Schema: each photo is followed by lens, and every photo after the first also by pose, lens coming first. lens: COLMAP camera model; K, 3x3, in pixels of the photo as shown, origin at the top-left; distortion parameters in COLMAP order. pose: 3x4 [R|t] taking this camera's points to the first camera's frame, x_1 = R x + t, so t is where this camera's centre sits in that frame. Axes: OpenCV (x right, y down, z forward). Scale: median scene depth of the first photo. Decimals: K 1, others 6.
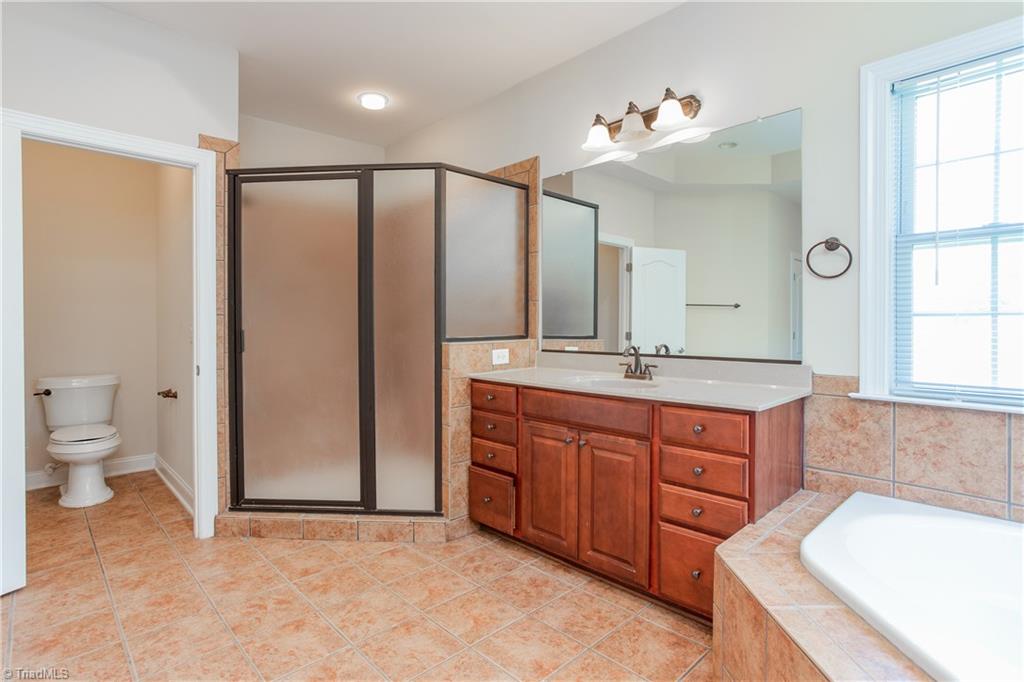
lens RADIAL K [[510.0, 0, 505.8], [0, 510.0, 329.4], [0, 0, 1]] dist [-0.000915, -0.000100]
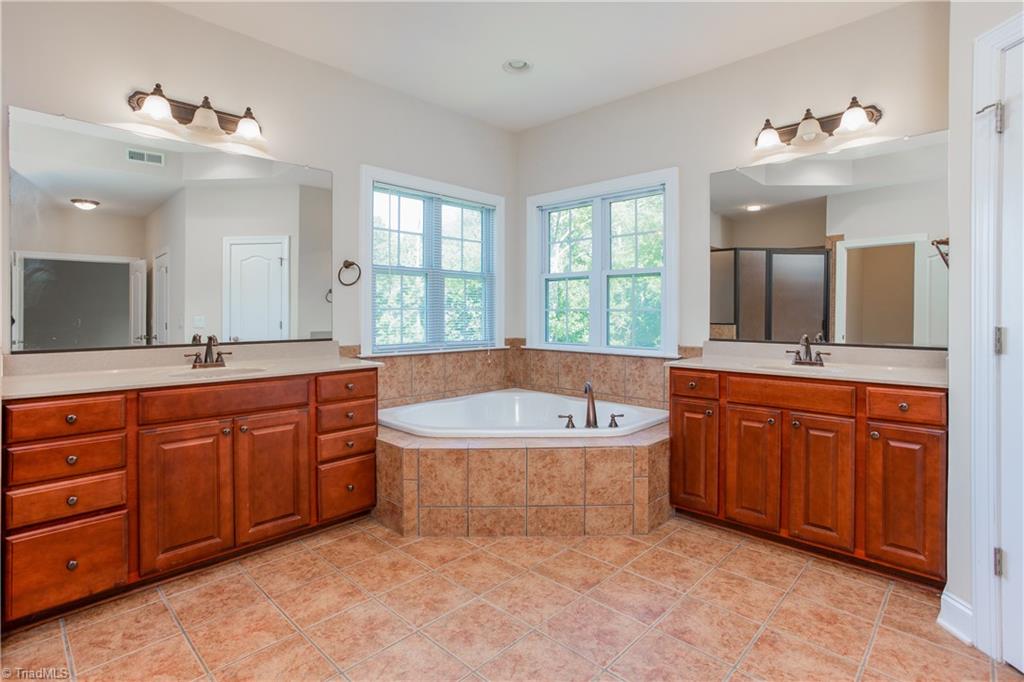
lens RADIAL K [[499.8, 0, 486.3], [0, 499.8, 313.9], [0, 0, 1]] dist [0.001381, 0.000901]
pose [[-0.009285, 0.007198, 0.999931, -0.868061], [0.013711, 0.999881, -0.007071, 0.004767], [-0.999863, 0.013644, -0.009383, 0.513920]]
